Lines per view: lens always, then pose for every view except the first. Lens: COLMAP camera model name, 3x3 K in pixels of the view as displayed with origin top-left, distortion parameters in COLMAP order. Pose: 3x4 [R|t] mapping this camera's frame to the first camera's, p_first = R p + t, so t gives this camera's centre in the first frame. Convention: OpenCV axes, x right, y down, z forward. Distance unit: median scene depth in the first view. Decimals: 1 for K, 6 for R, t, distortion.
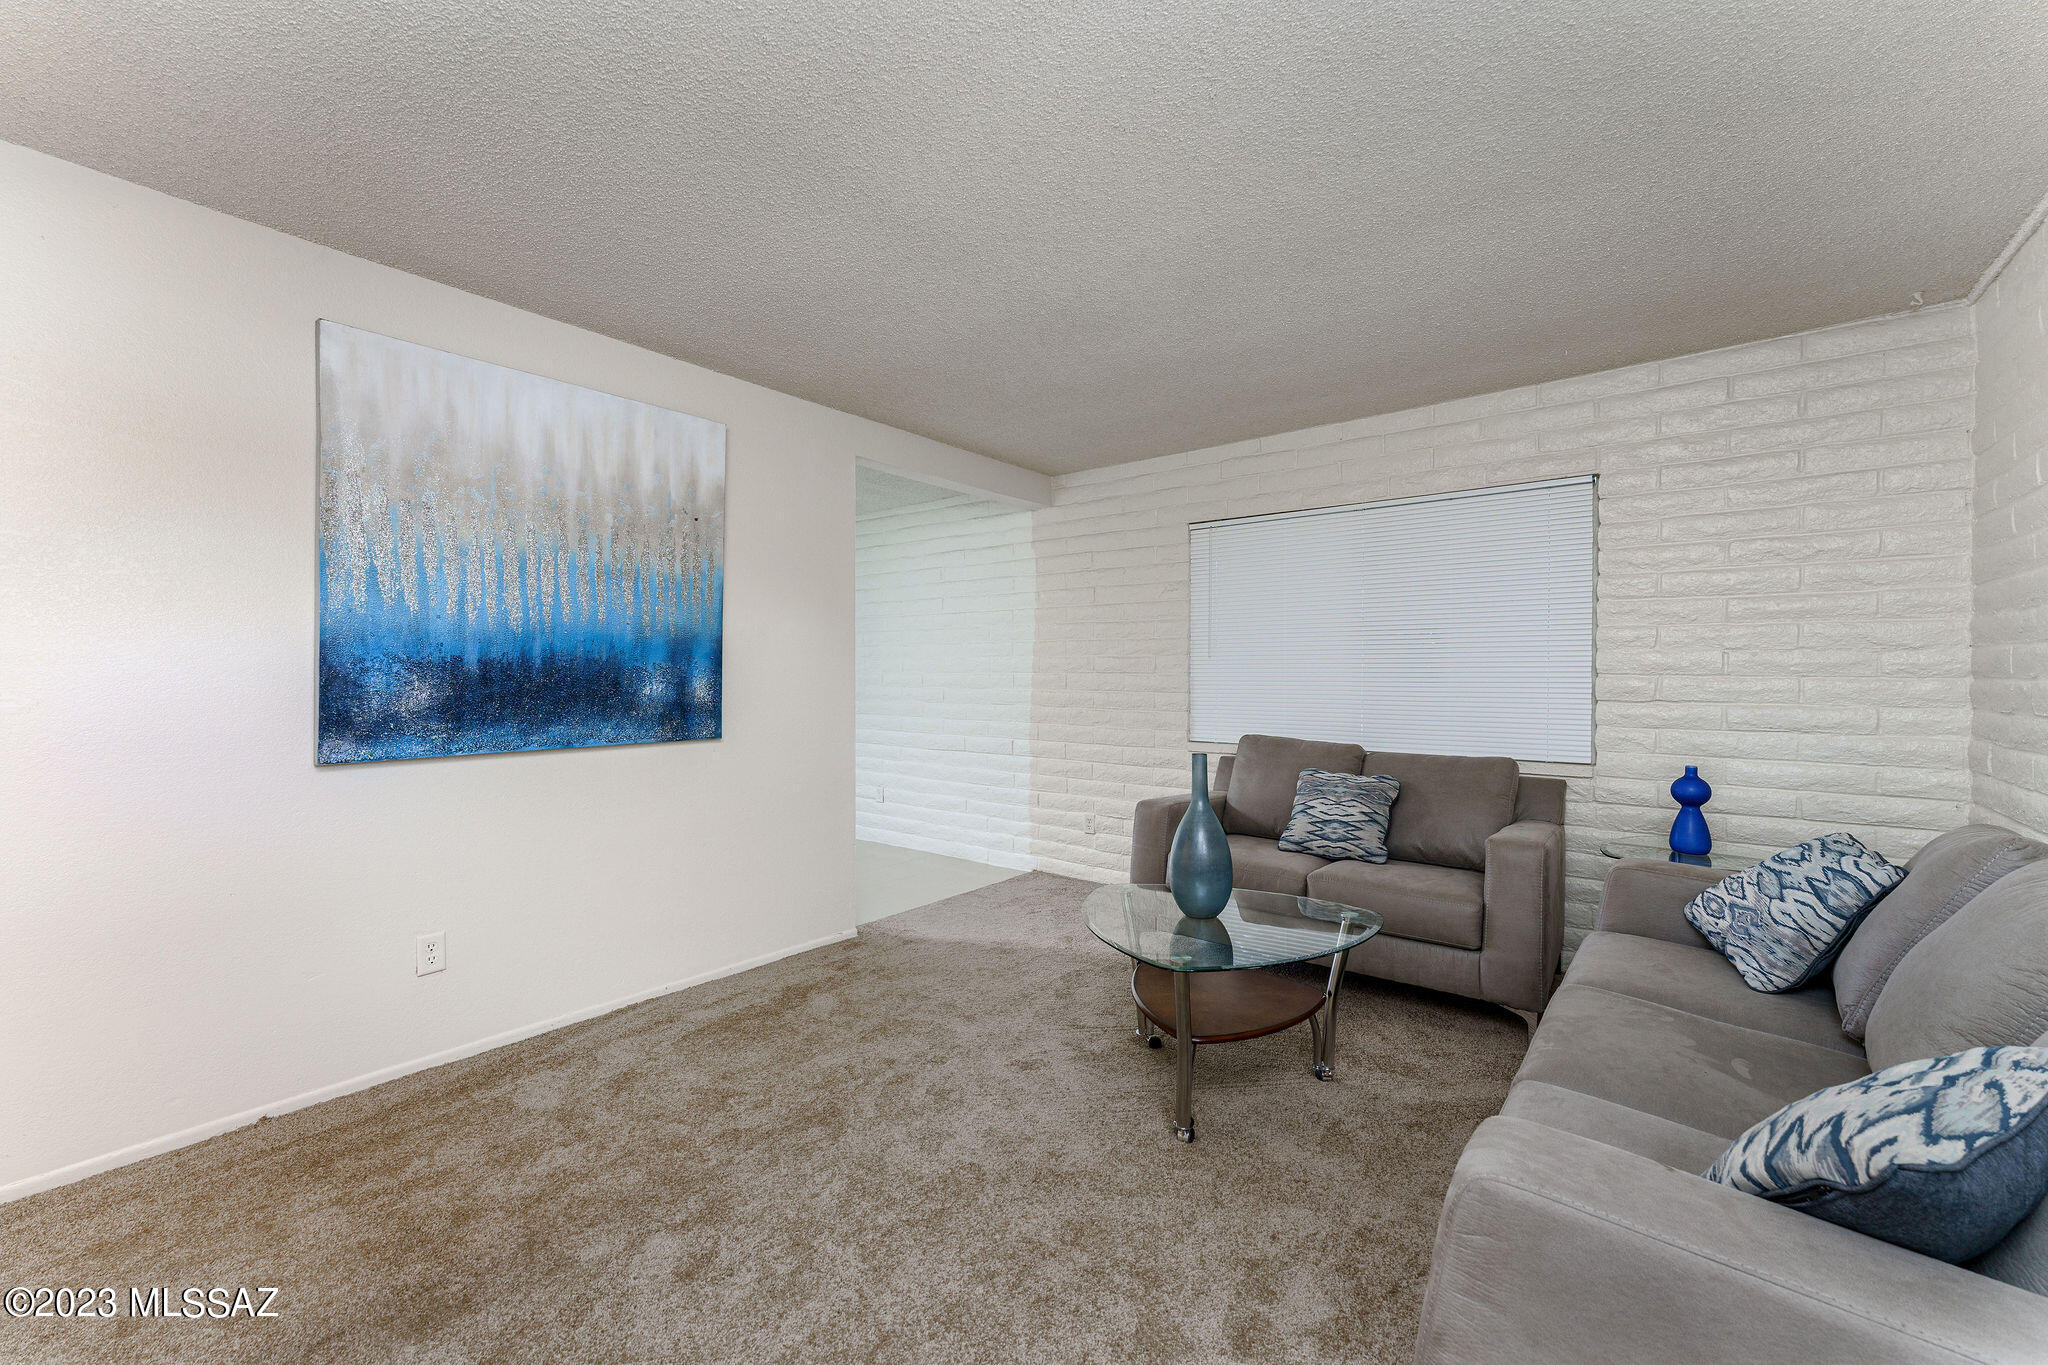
lens RADIAL K [[824.7, 0, 1024.0], [0, 824.7, 682.5], [0, 0, 1]] dist [-0.001922, 0.000023]
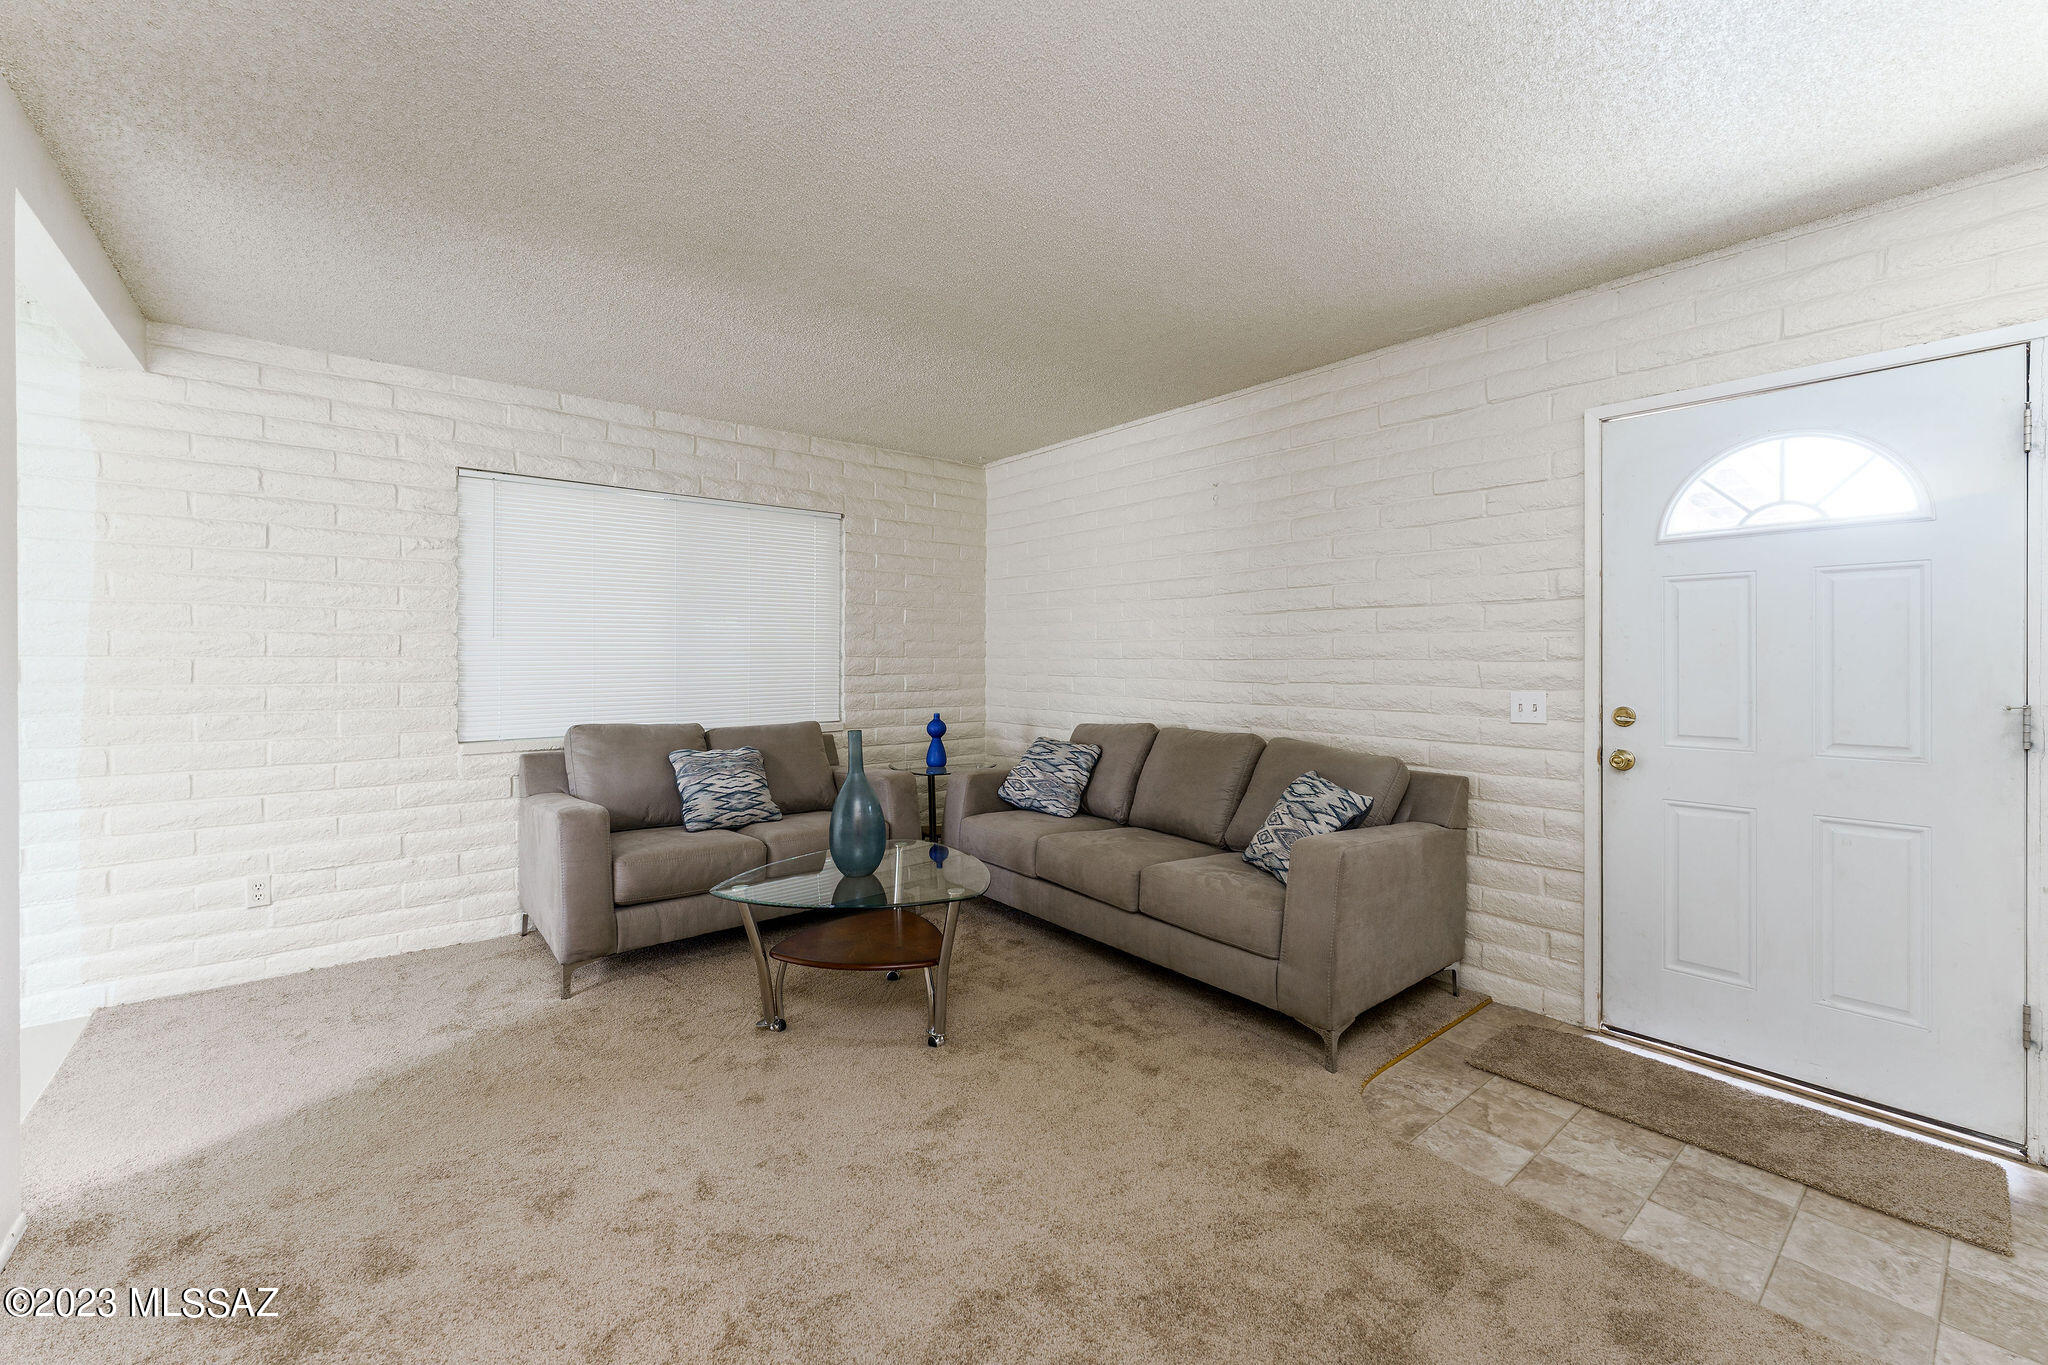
lens RADIAL K [[824.7, 0, 1024.0], [0, 824.7, 682.5], [0, 0, 1]] dist [-0.001922, 0.000023]
pose [[0.203011, -0.032532, 0.978636, -0.605504], [0.012819, 0.999451, 0.030565, -0.005320], [-0.979093, 0.006341, 0.203316, 0.406876]]
